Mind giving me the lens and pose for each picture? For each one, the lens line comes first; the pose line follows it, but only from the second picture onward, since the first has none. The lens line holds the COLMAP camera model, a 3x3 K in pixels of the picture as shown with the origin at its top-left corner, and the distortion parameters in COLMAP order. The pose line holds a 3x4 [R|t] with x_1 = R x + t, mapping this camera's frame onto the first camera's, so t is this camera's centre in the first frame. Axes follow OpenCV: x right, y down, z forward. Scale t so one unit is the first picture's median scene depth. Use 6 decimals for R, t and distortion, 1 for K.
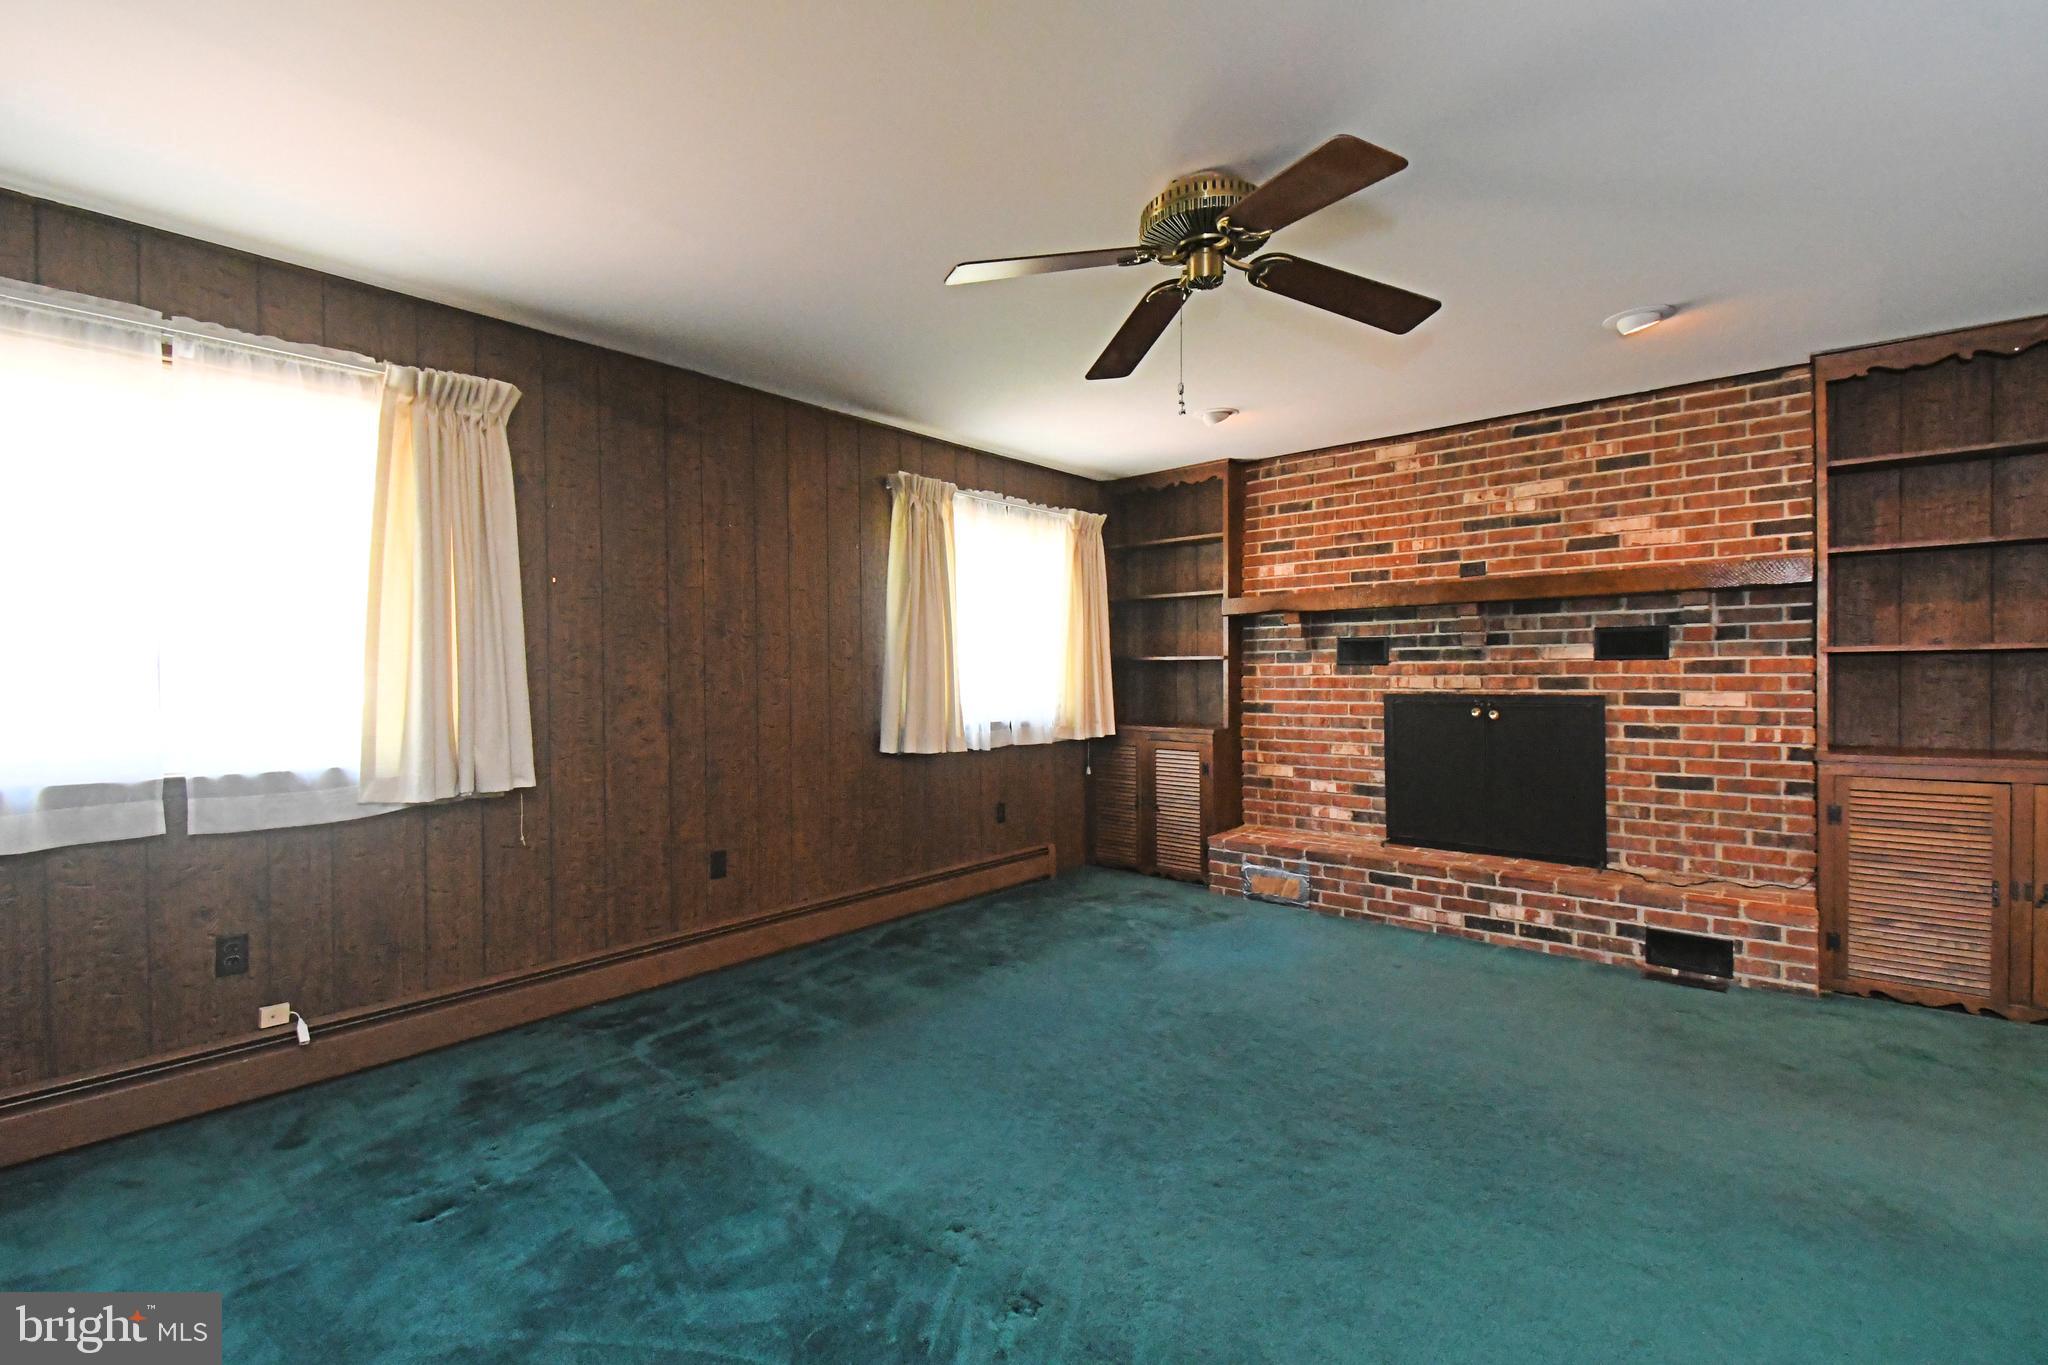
lens RADIAL K [[892.4, 0, 1032.2], [0, 892.4, 686.0], [0, 0, 1]] dist [-0.010718, -0.001848]
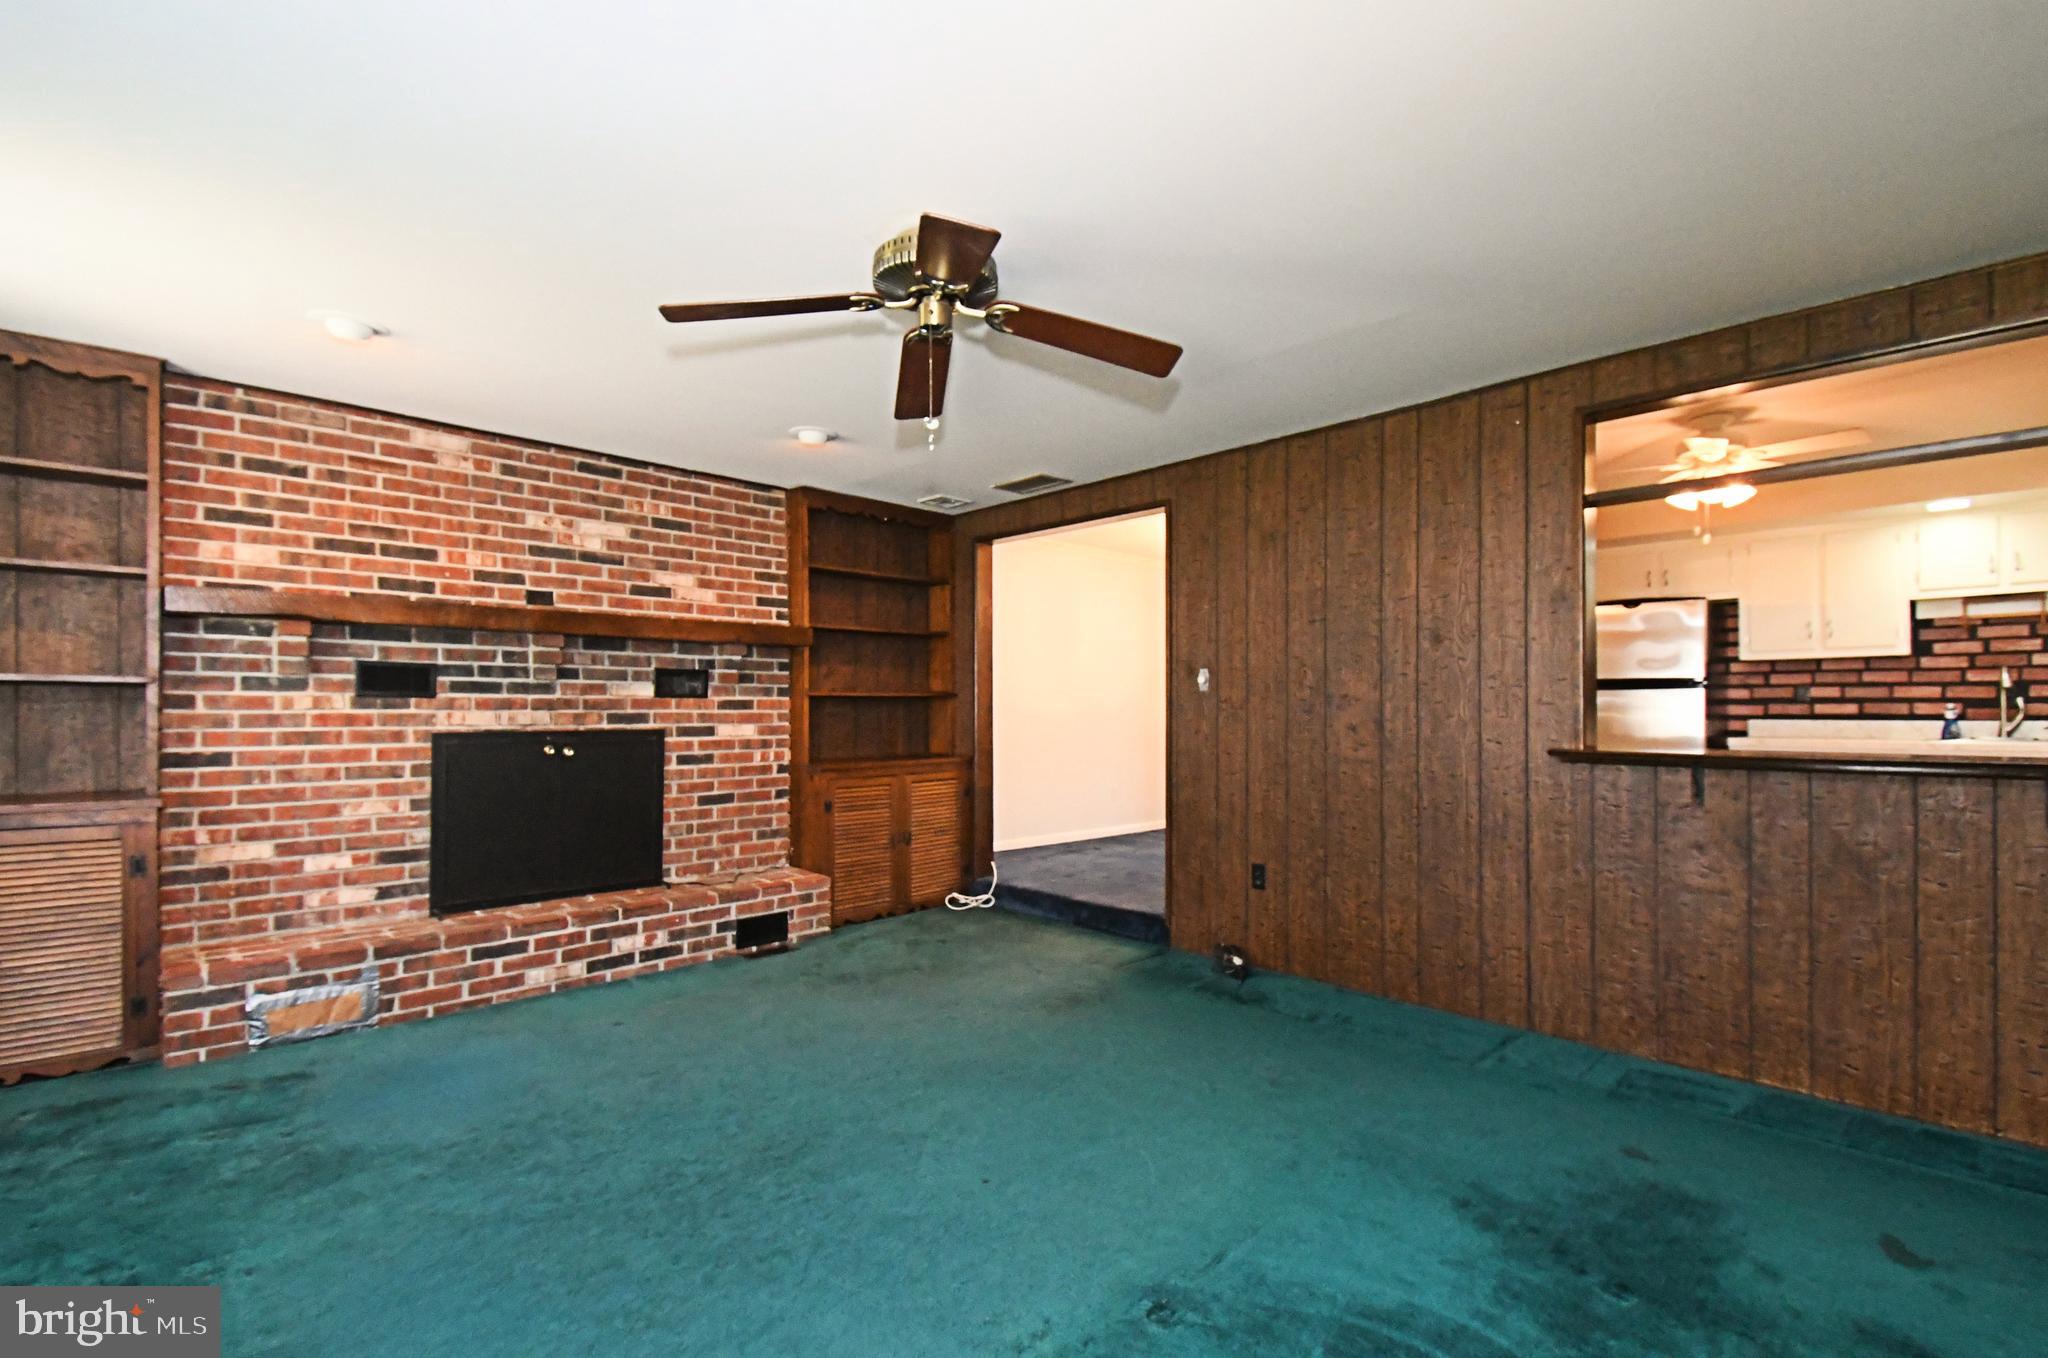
lens RADIAL K [[892.4, 0, 1077.5], [0, 892.4, 701.1], [0, 0, 1]] dist [-0.010718, -0.001848]
pose [[0.037276, 0.017987, 0.999143, -0.442422], [0.013420, 0.999739, -0.018498, 0.003163], [-0.999215, 0.014098, 0.037025, 0.425467]]
